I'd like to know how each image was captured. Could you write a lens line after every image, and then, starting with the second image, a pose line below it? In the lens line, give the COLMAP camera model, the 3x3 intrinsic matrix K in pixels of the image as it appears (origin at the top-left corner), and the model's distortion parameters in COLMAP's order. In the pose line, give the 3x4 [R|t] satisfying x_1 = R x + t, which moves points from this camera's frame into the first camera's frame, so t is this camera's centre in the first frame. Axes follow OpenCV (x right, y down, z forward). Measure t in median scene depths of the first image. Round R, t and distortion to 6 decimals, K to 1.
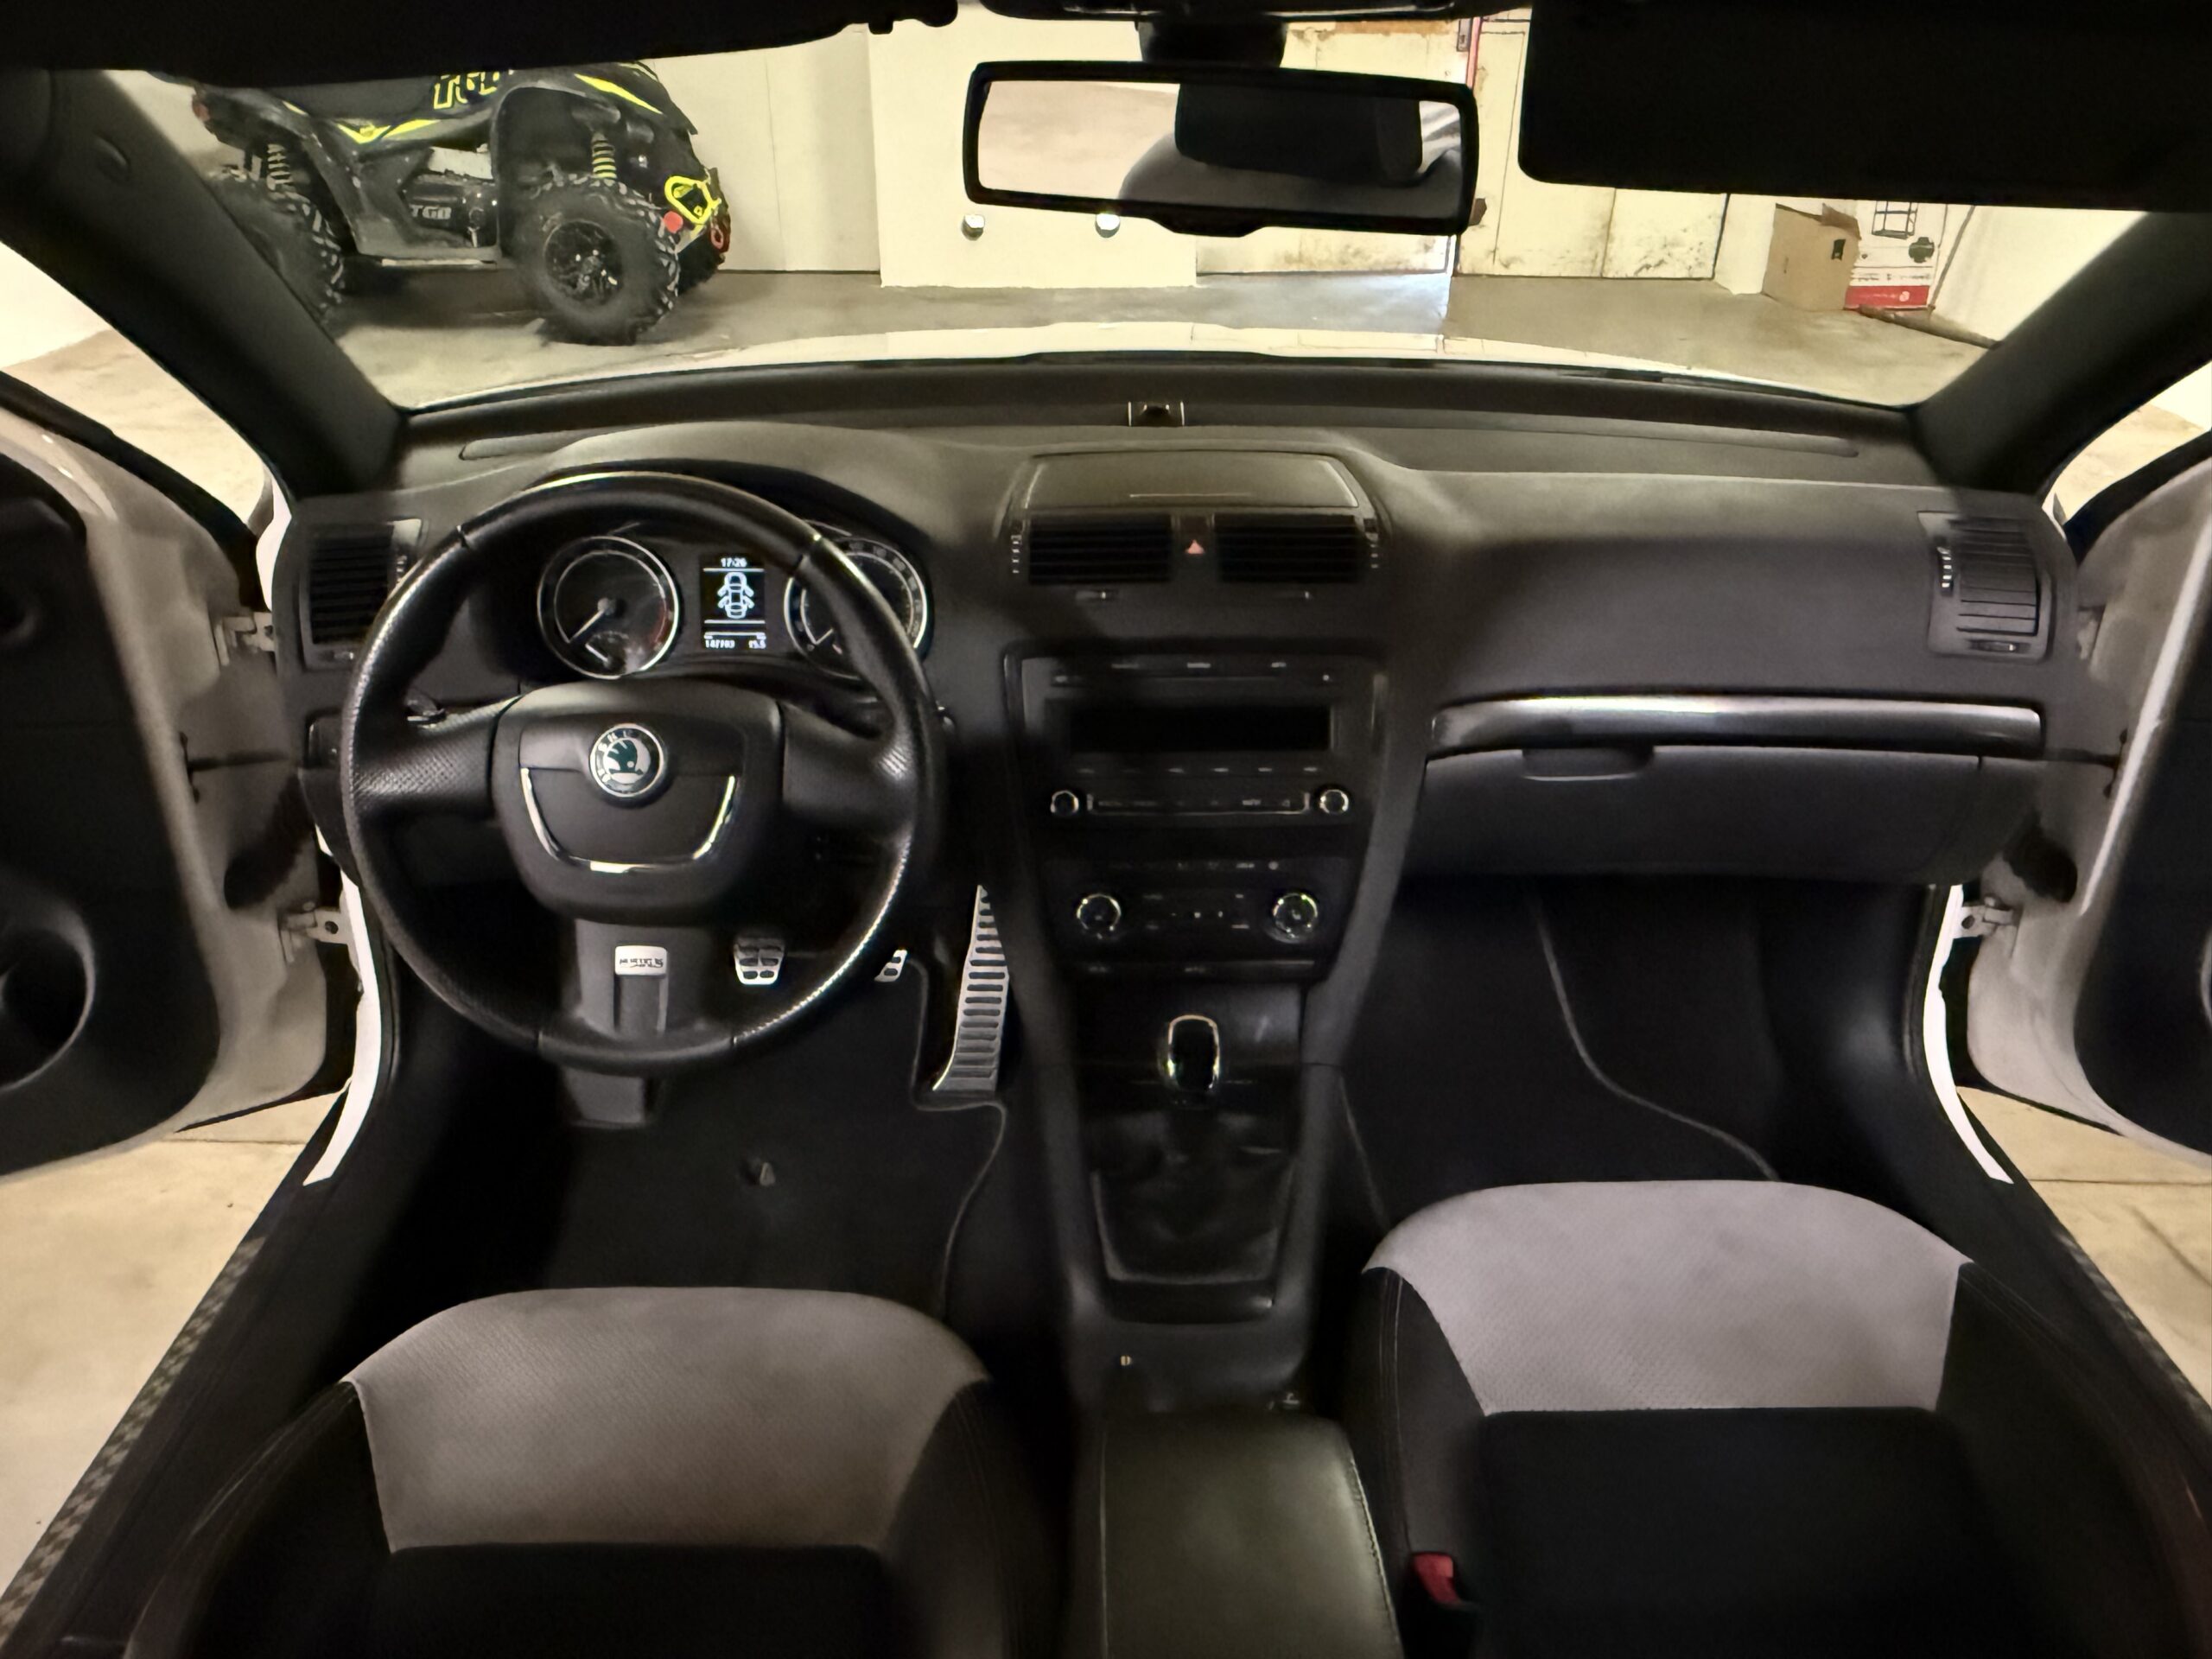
lens RADIAL K [[1547.2, 0, 1106.0], [0, 1547.2, 829.5], [0, 0, 1]] dist [-0.005860, 0.003810]
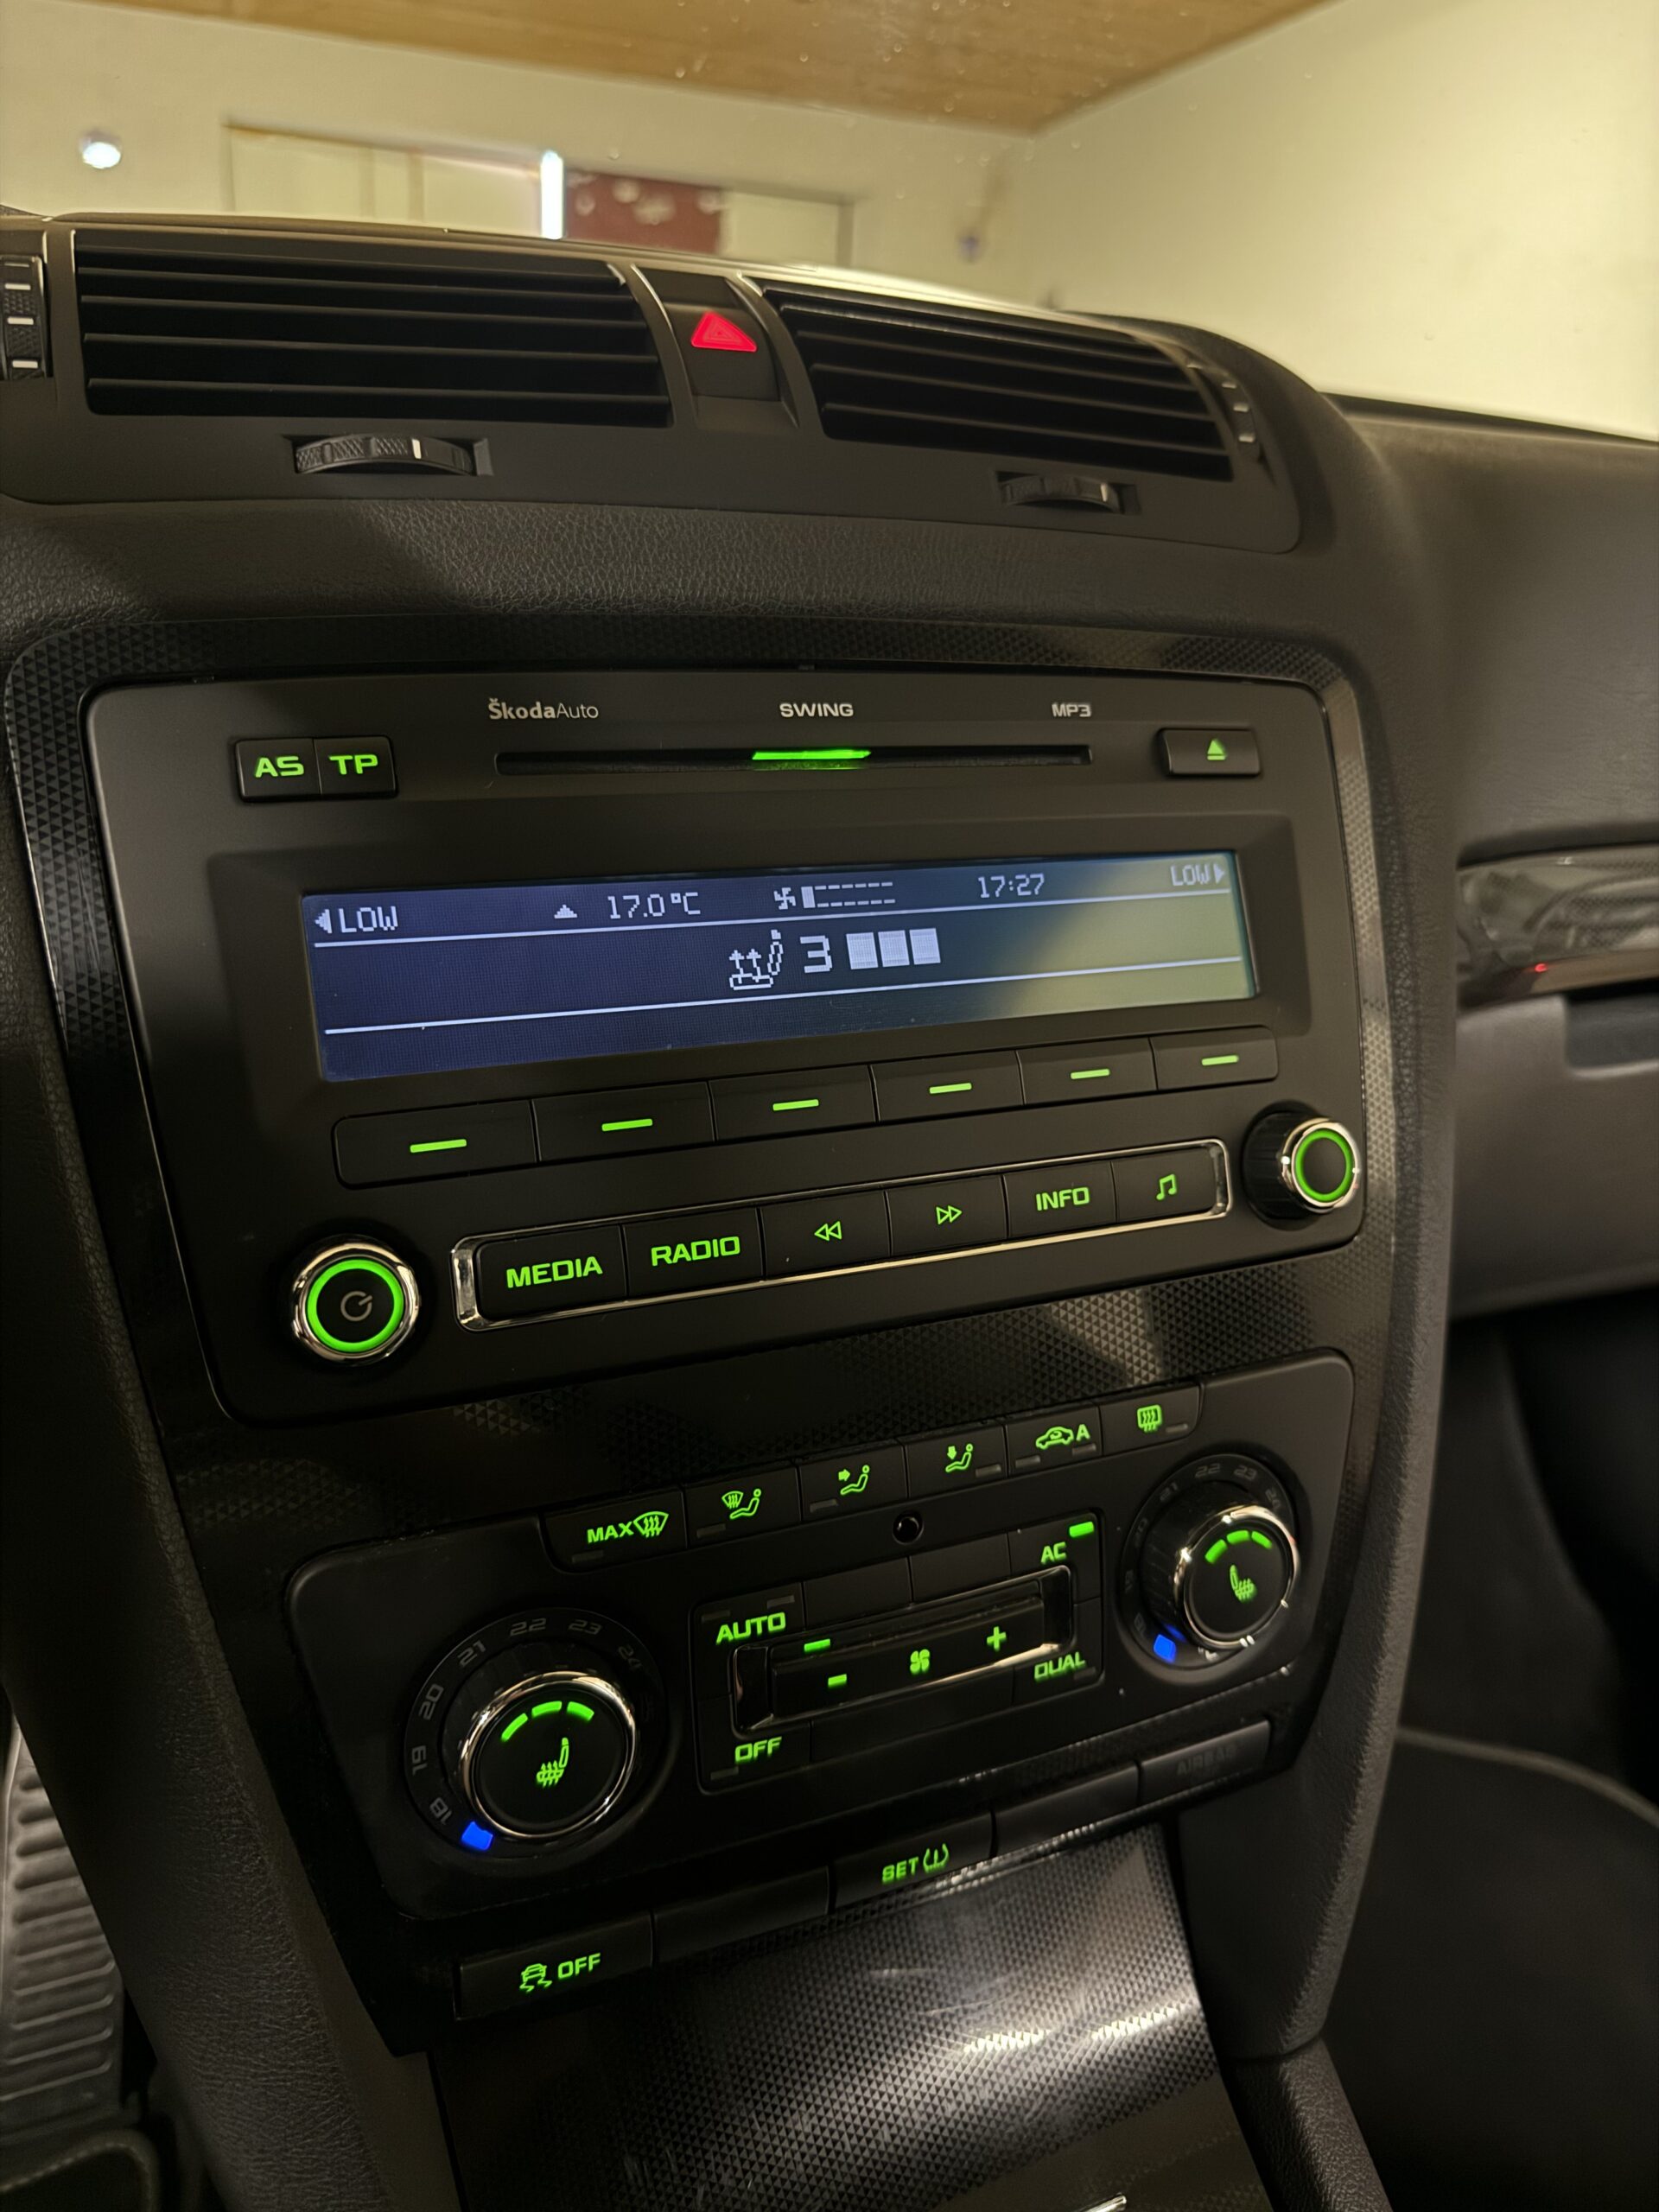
lens RADIAL K [[1579.4, 0, 829.5], [0, 1579.4, 1106.0], [0, 0, 1]] dist [0.000959, -0.005946]
pose [[0.917754, -0.101113, 0.384062, -0.008192], [0.176790, 0.969961, -0.167093, 0.001057], [-0.355630, 0.221249, 0.908062, 0.127421]]
